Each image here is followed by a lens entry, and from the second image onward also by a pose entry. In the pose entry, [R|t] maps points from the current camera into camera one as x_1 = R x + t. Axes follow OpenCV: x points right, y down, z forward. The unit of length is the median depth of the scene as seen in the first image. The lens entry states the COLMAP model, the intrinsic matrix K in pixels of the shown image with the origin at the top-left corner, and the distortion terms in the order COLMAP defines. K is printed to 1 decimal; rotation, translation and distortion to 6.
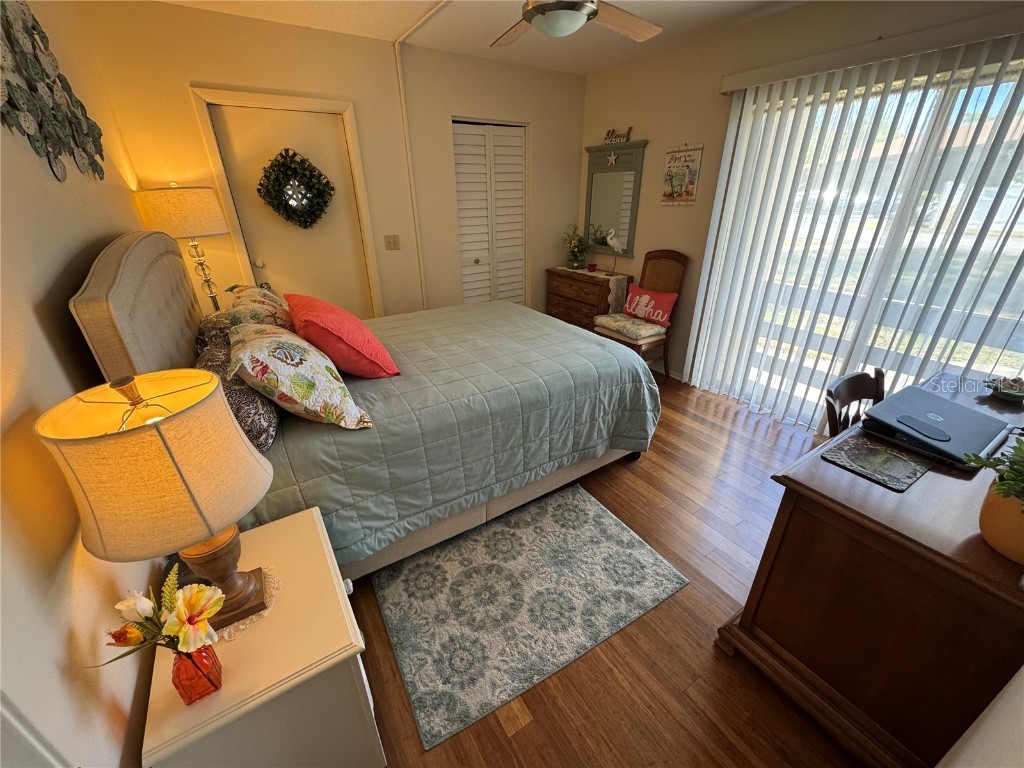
lens RADIAL K [[408.5, 0, 510.8], [0, 408.5, 387.0], [0, 0, 1]] dist [-0.001076, 0.000084]
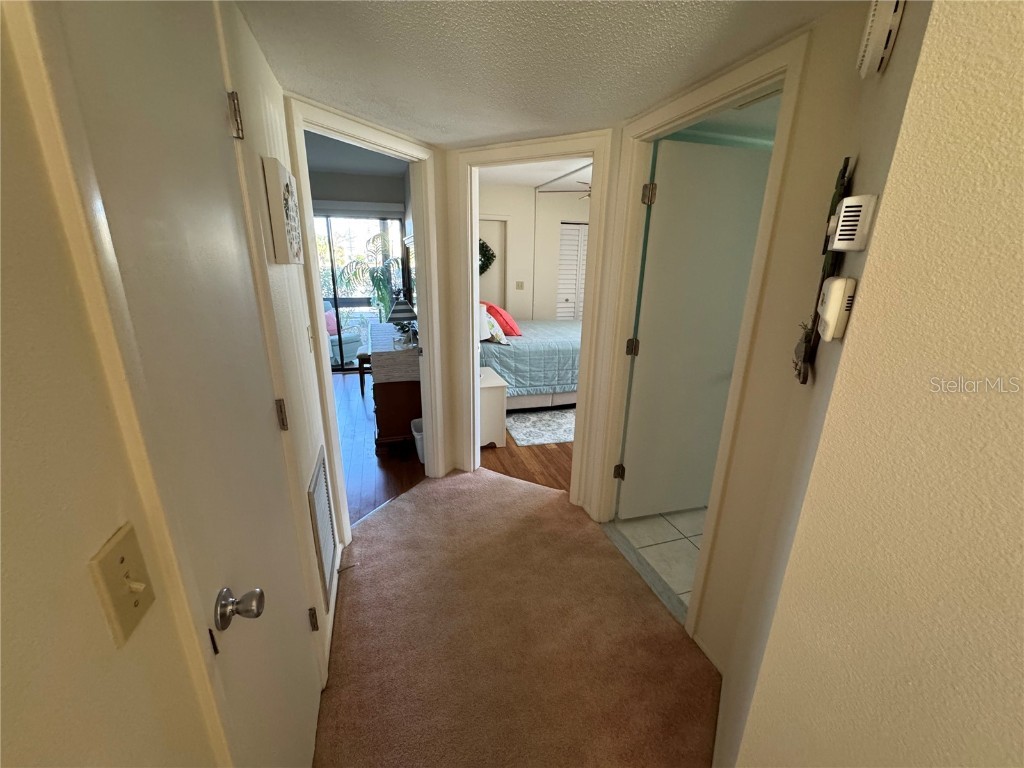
lens RADIAL K [[408.5, 0, 509.5], [0, 408.5, 383.2], [0, 0, 1]] dist [-0.001076, 0.000084]
pose [[0.967110, 0.101836, -0.233084, 0.246431], [-0.134986, 0.982153, -0.130975, 0.596545], [0.215586, 0.158130, 0.963596, -1.294973]]
